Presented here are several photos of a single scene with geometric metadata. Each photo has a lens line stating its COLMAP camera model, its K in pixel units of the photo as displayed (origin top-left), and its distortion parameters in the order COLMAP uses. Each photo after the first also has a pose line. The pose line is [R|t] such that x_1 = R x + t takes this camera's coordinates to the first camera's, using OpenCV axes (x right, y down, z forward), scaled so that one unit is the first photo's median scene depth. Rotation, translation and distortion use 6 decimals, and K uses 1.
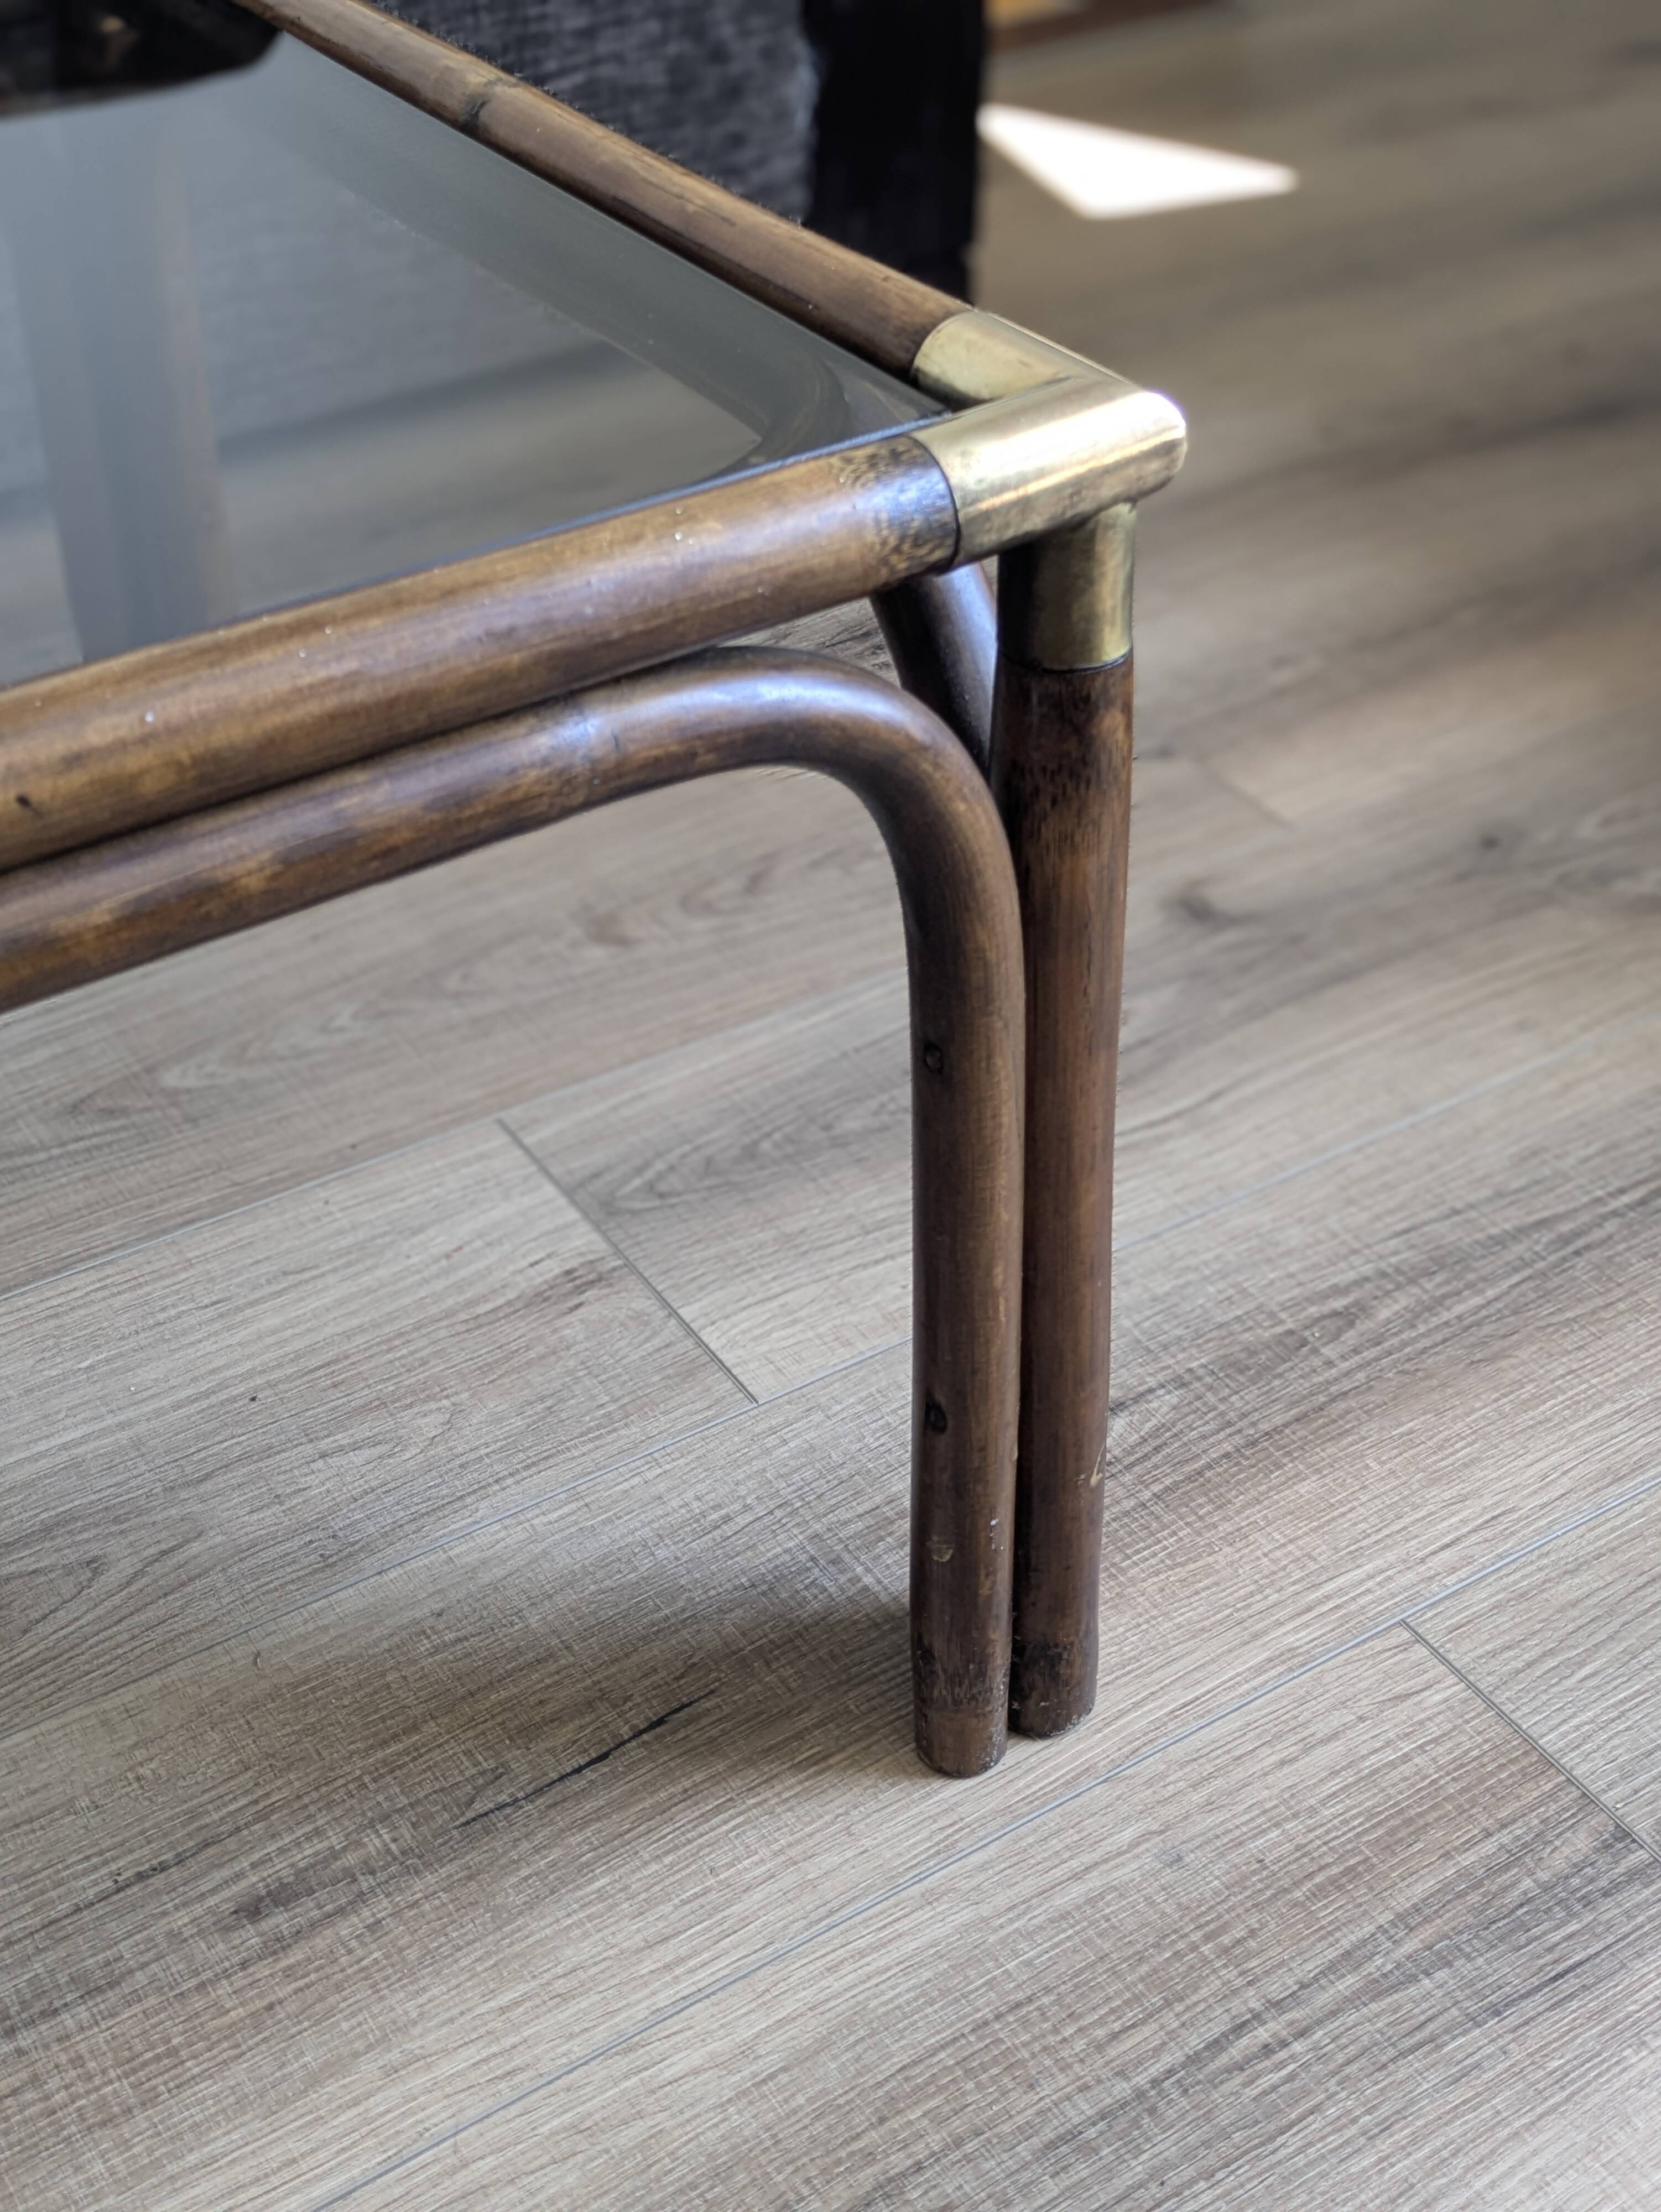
lens RADIAL K [[2853.4, 0, 822.9], [0, 2853.4, 1066.0], [0, 0, 1]] dist [0.038704, 0.000000]
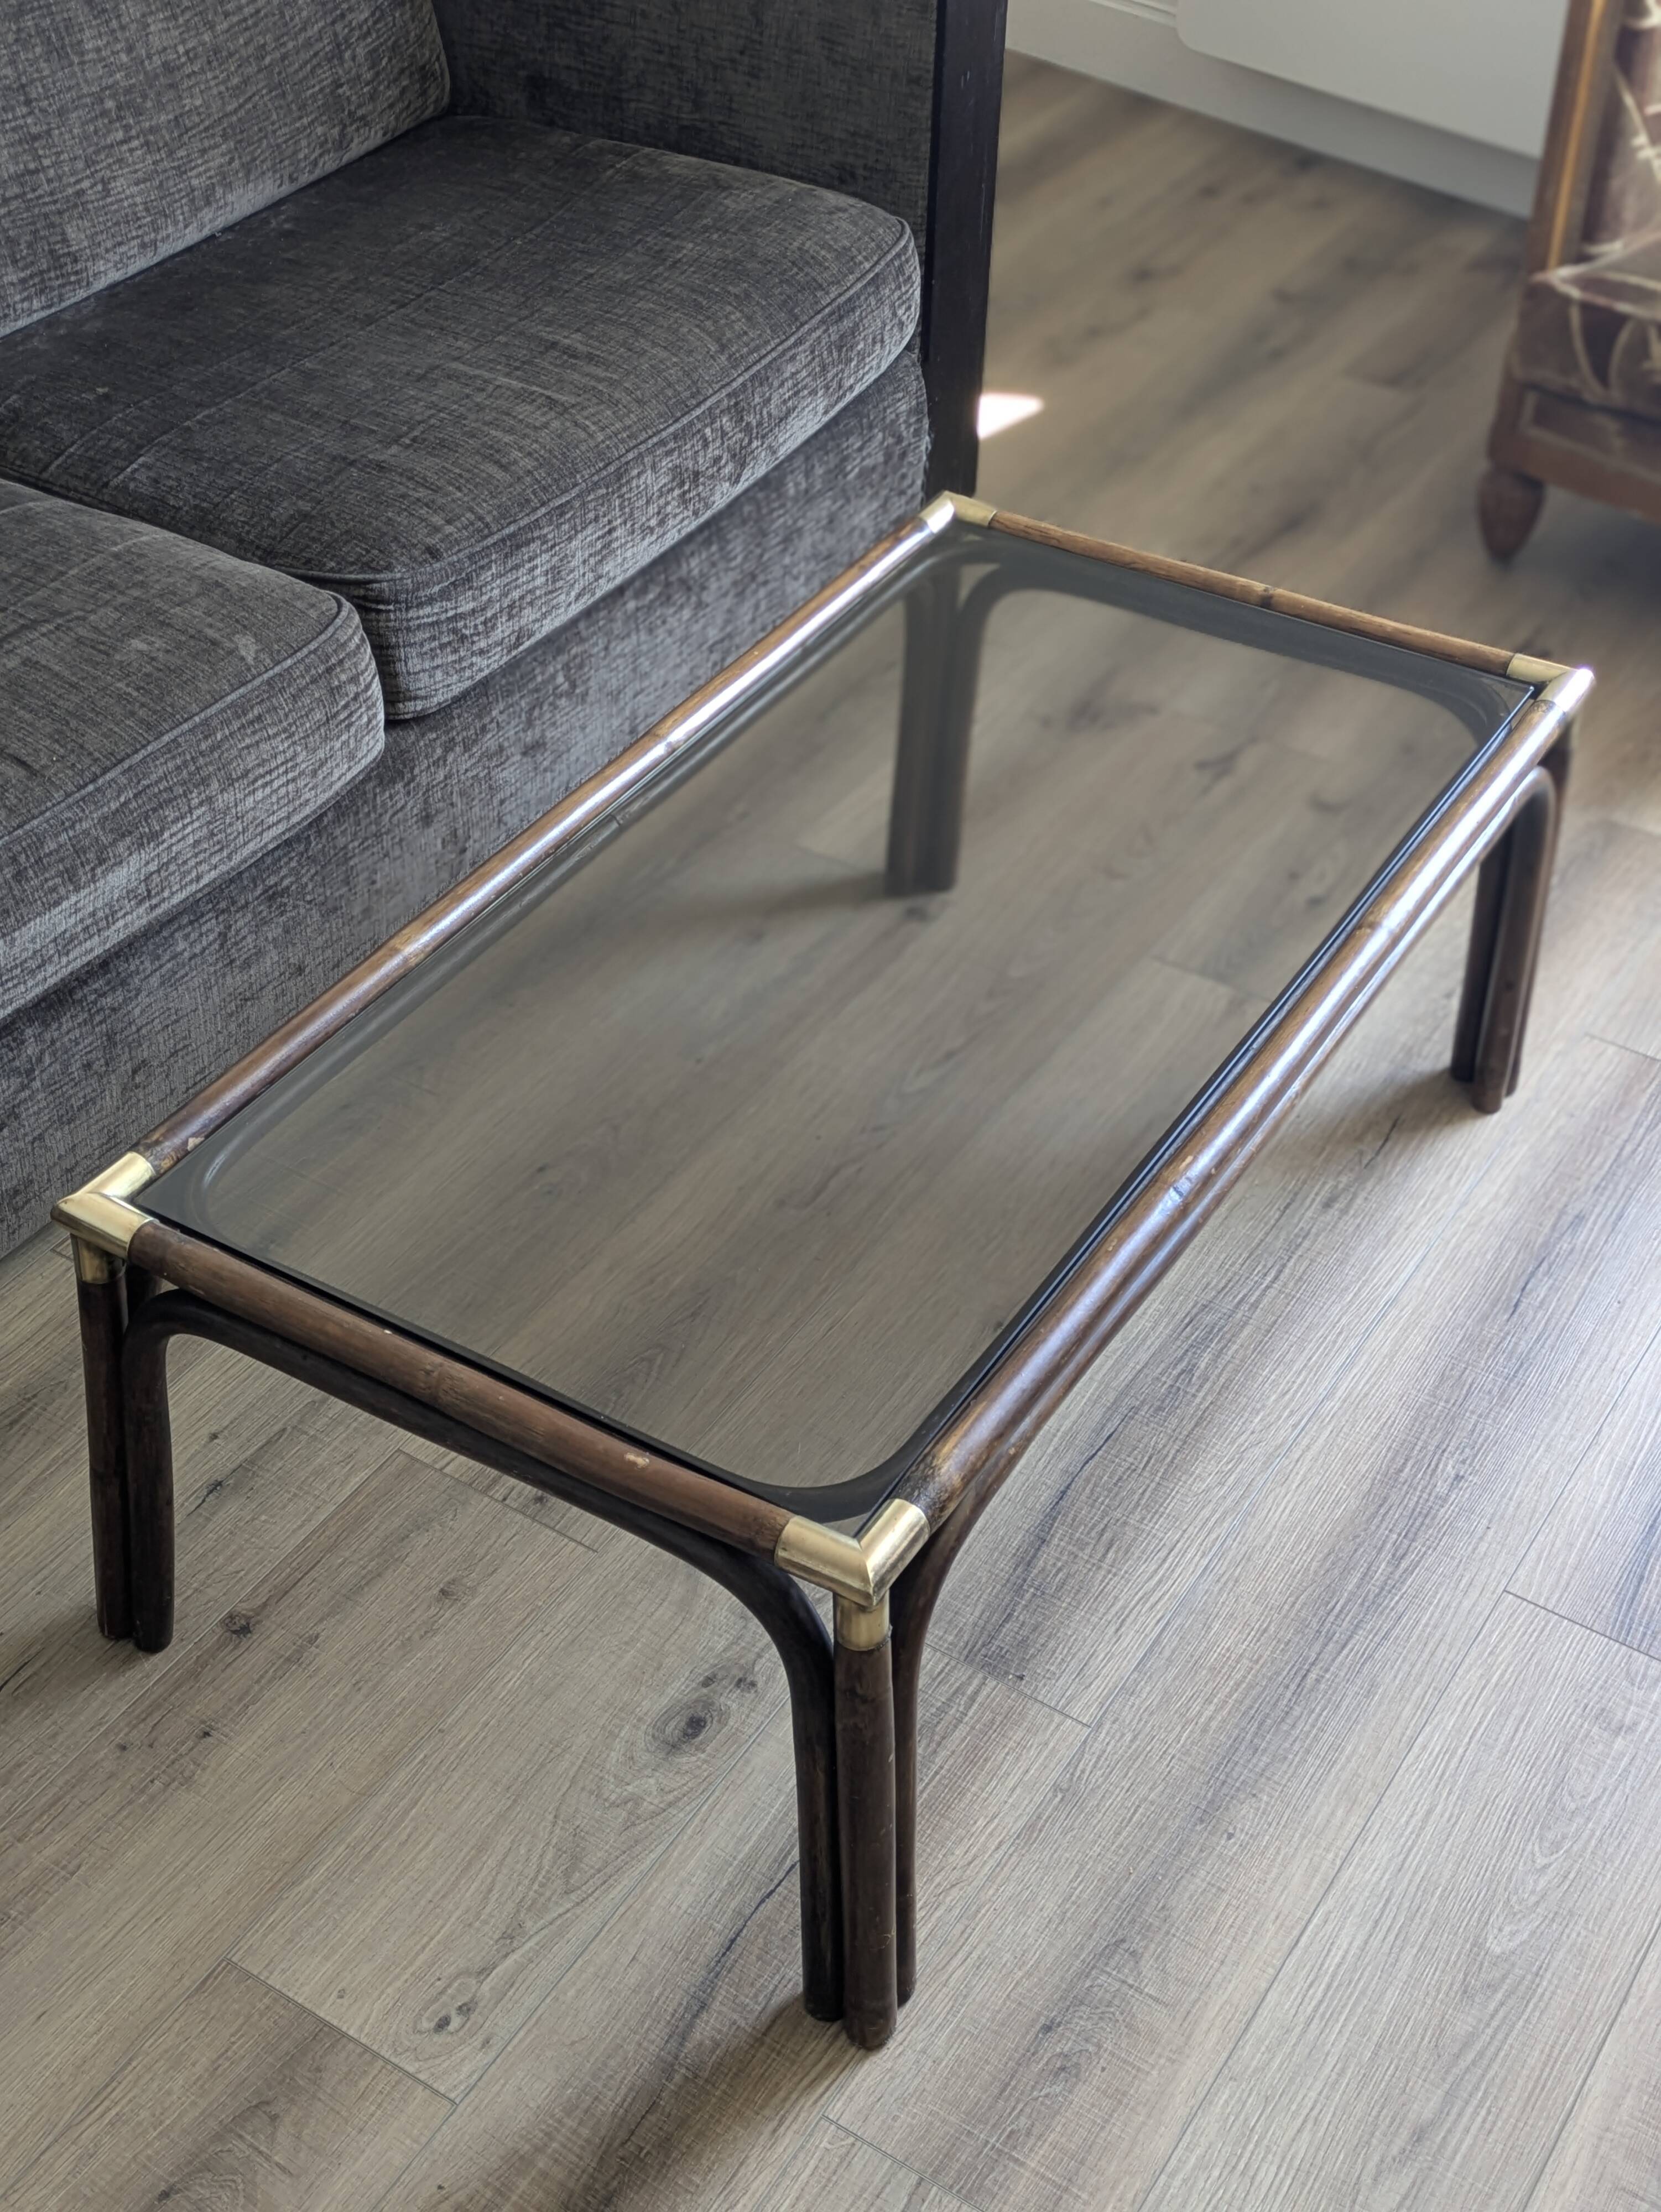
lens RADIAL K [[2853.4, 0, 755.2], [0, 2853.4, 1107.1], [0, 0, 1]] dist [0.038704, 0.000000]
pose [[0.917669, -0.254206, 0.305389, -1.427829], [0.235086, 0.966971, 0.098494, -0.209146], [-0.320340, -0.018592, 0.947120, -1.428430]]
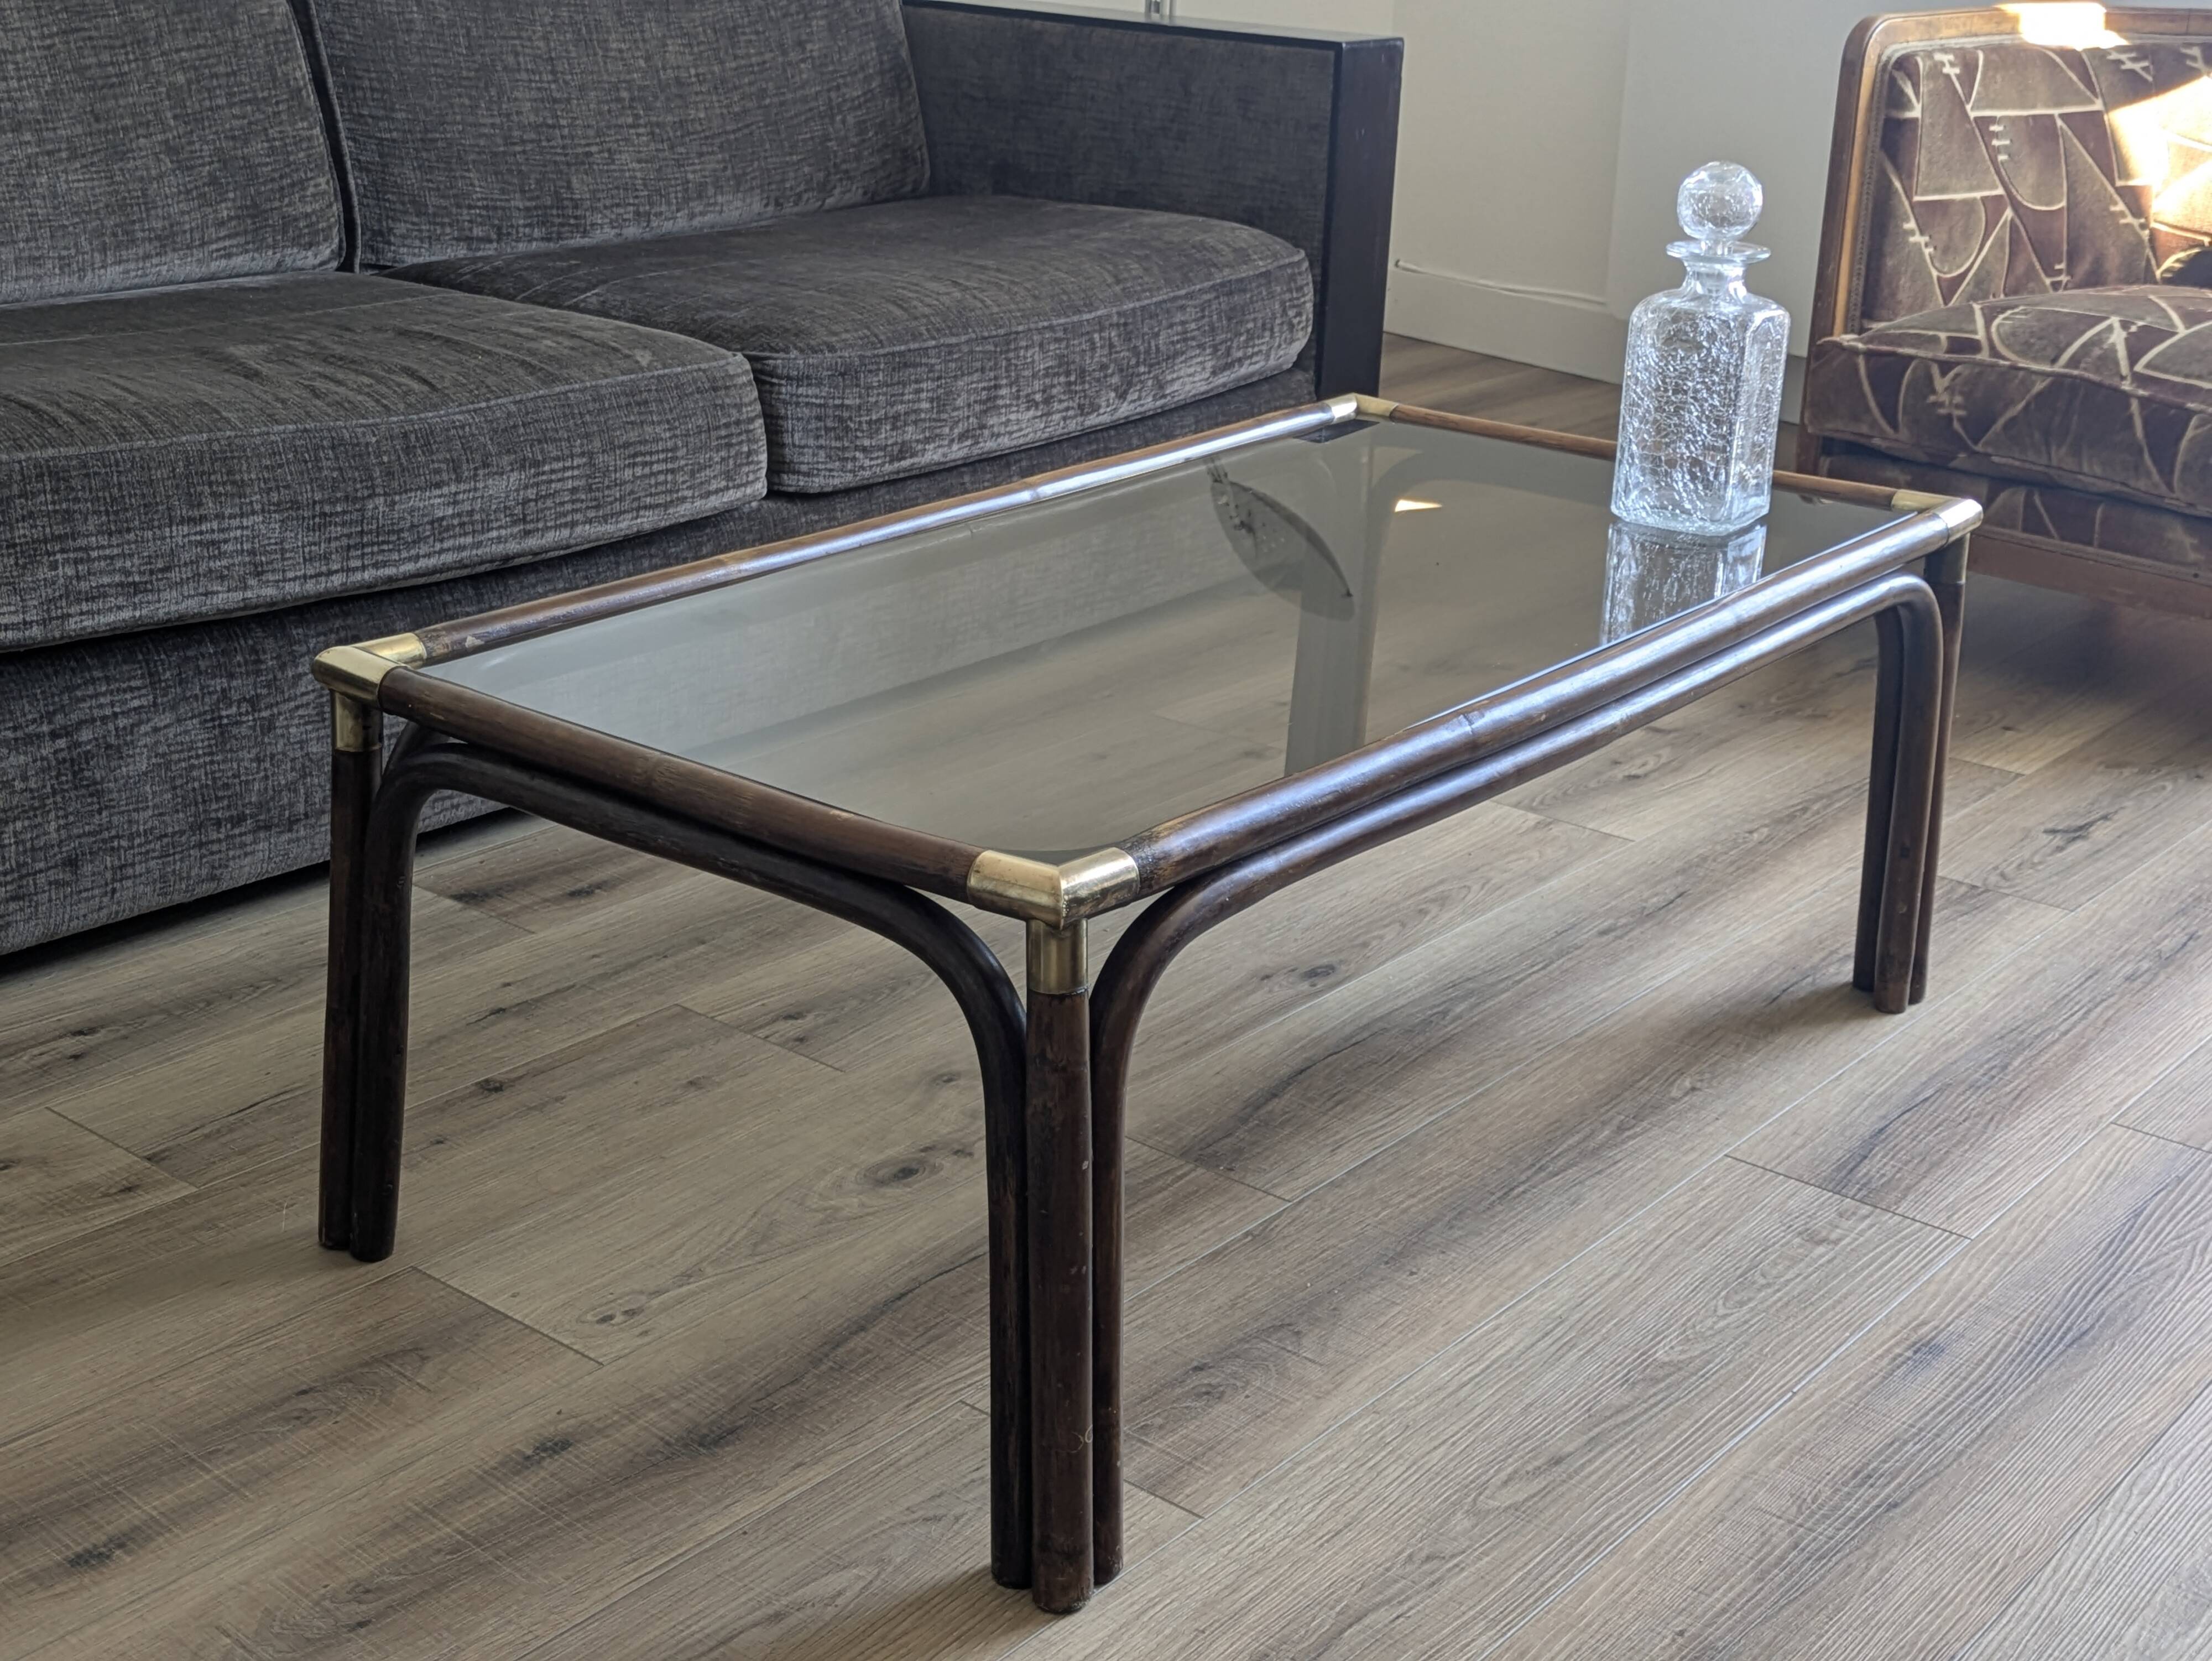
lens RADIAL K [[2853.4, 0, 1087.5], [0, 2853.4, 869.5], [0, 0, 1]] dist [0.038704, 0.000000]
pose [[0.954687, -0.084075, 0.285488, -1.406479], [0.153502, 0.960929, -0.230330, 0.747806], [-0.254968, 0.263716, 0.930293, -1.532430]]
